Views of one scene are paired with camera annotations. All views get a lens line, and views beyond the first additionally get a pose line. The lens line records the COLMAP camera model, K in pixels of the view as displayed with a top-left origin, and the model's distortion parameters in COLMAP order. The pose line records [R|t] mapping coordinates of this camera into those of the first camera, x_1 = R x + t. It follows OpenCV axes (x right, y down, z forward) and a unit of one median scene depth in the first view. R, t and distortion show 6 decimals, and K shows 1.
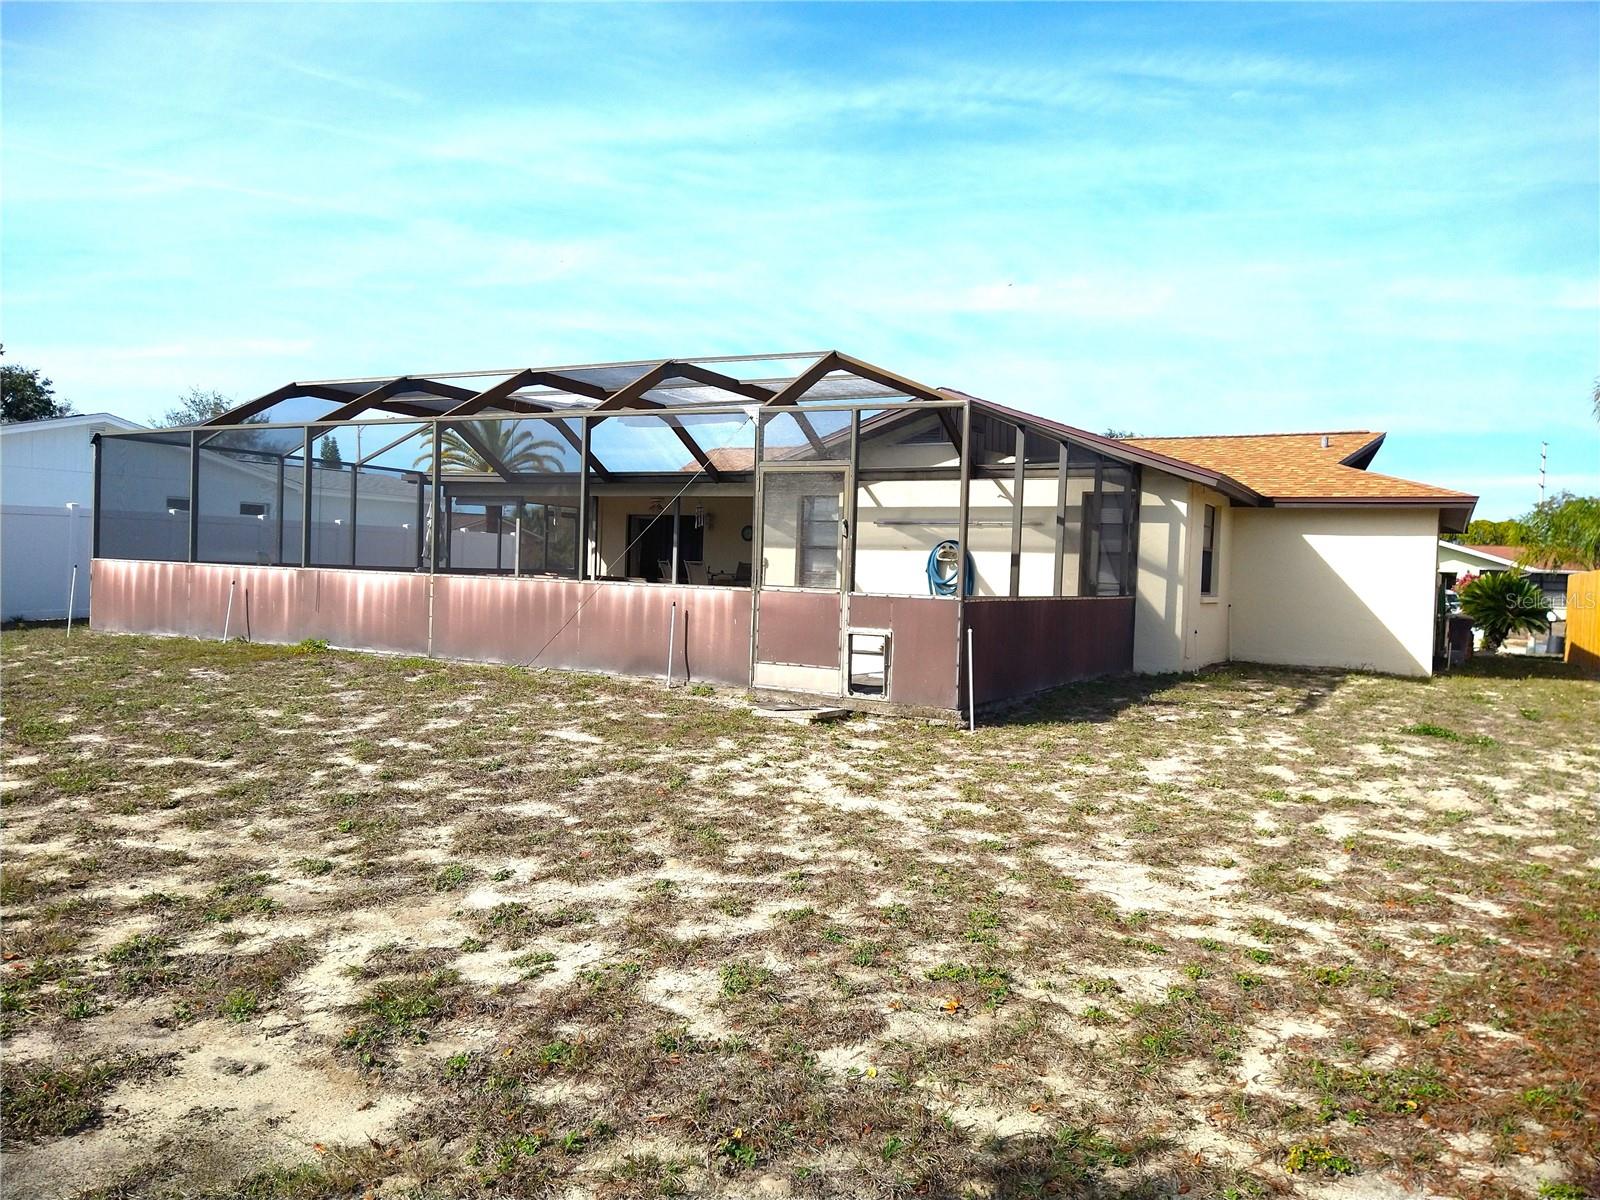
lens RADIAL K [[1175.7, 0, 794.2], [0, 1175.7, 603.3], [0, 0, 1]] dist [0.101894, -0.130978]
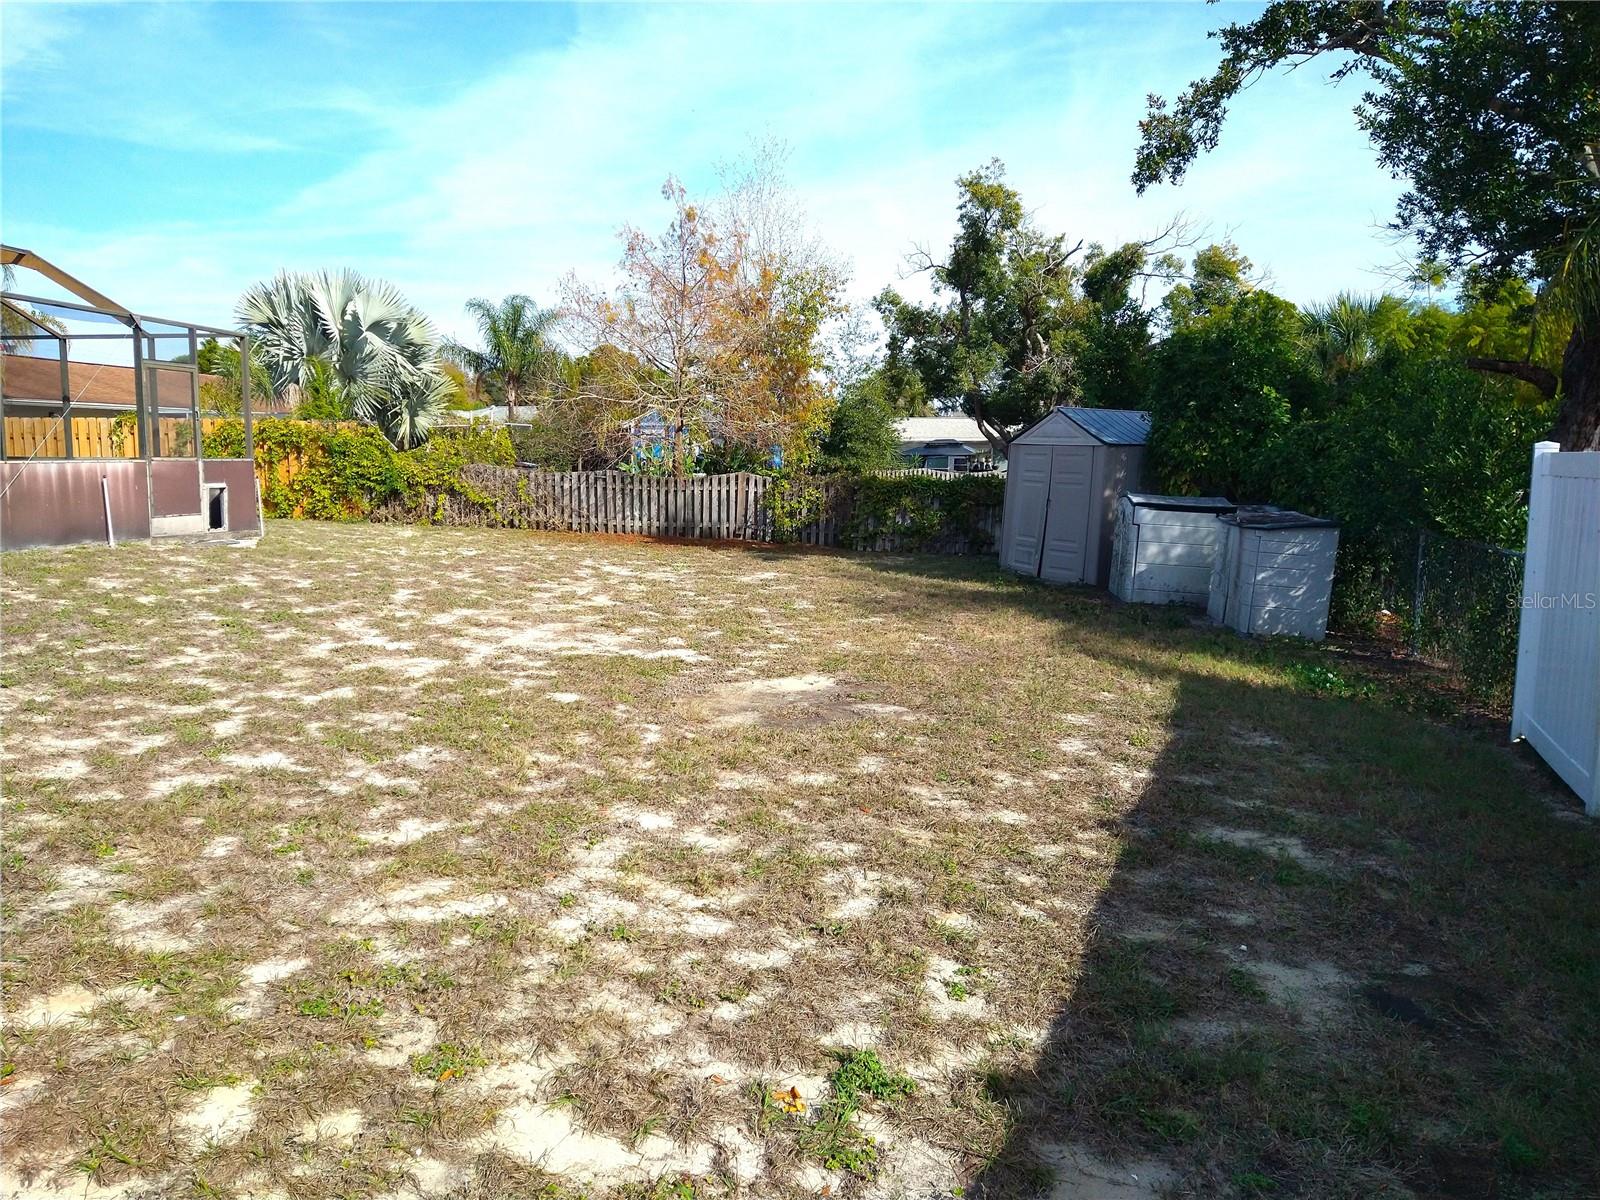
lens RADIAL K [[1175.7, 0, 794.2], [0, 1175.7, 603.3], [0, 0, 1]] dist [0.101894, -0.130978]
pose [[-0.307681, -0.156858, 0.938471, -2.086418], [0.011368, 0.985641, 0.168469, -0.096639], [-0.951422, 0.062503, -0.301480, 1.031670]]
